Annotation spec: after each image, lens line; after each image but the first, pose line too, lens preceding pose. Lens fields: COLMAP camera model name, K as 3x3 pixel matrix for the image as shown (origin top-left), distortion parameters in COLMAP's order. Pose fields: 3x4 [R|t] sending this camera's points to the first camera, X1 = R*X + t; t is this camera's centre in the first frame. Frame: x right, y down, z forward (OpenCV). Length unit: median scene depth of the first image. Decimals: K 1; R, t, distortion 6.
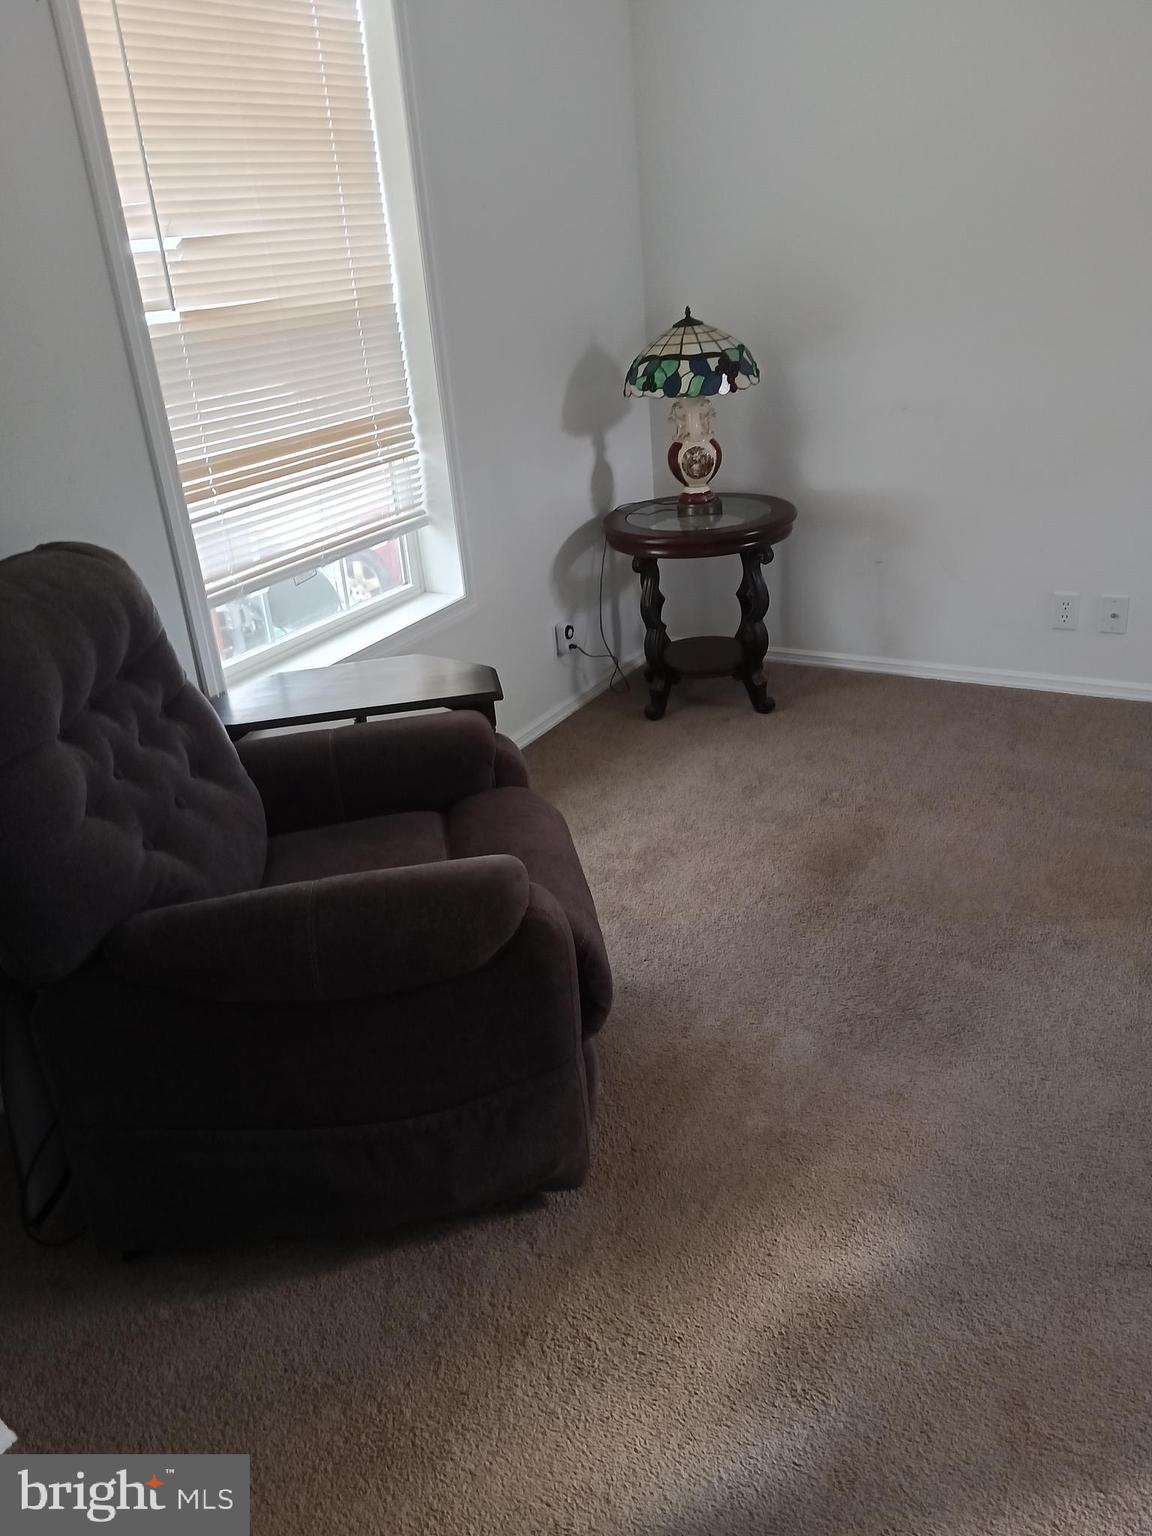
lens RADIAL K [[1226.8, 0, 564.7], [0, 1226.8, 765.2], [0, 0, 1]] dist [0.117796, -0.129317]
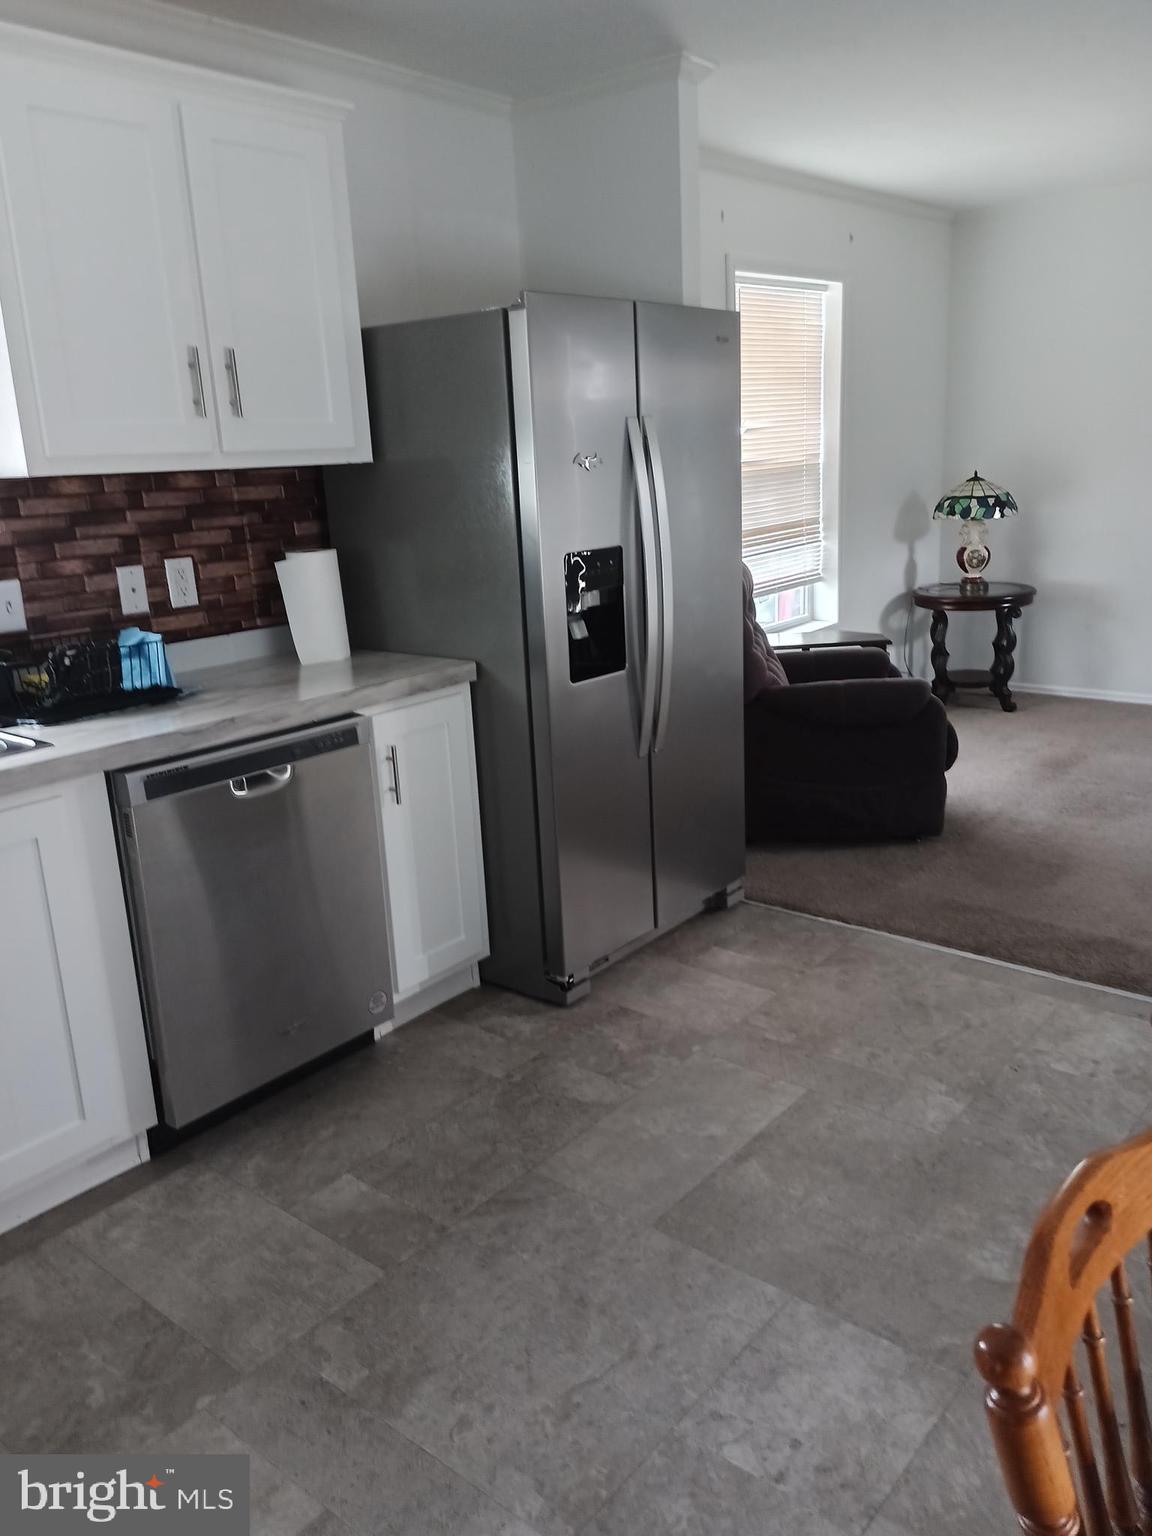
lens RADIAL K [[1226.8, 0, 564.7], [0, 1226.8, 765.2], [0, 0, 1]] dist [0.117796, -0.129317]
pose [[0.987384, 0.068524, -0.142749, -0.192075], [-0.087736, 0.987230, -0.132961, 0.320226], [0.131815, 0.143807, 0.980788, -0.725286]]
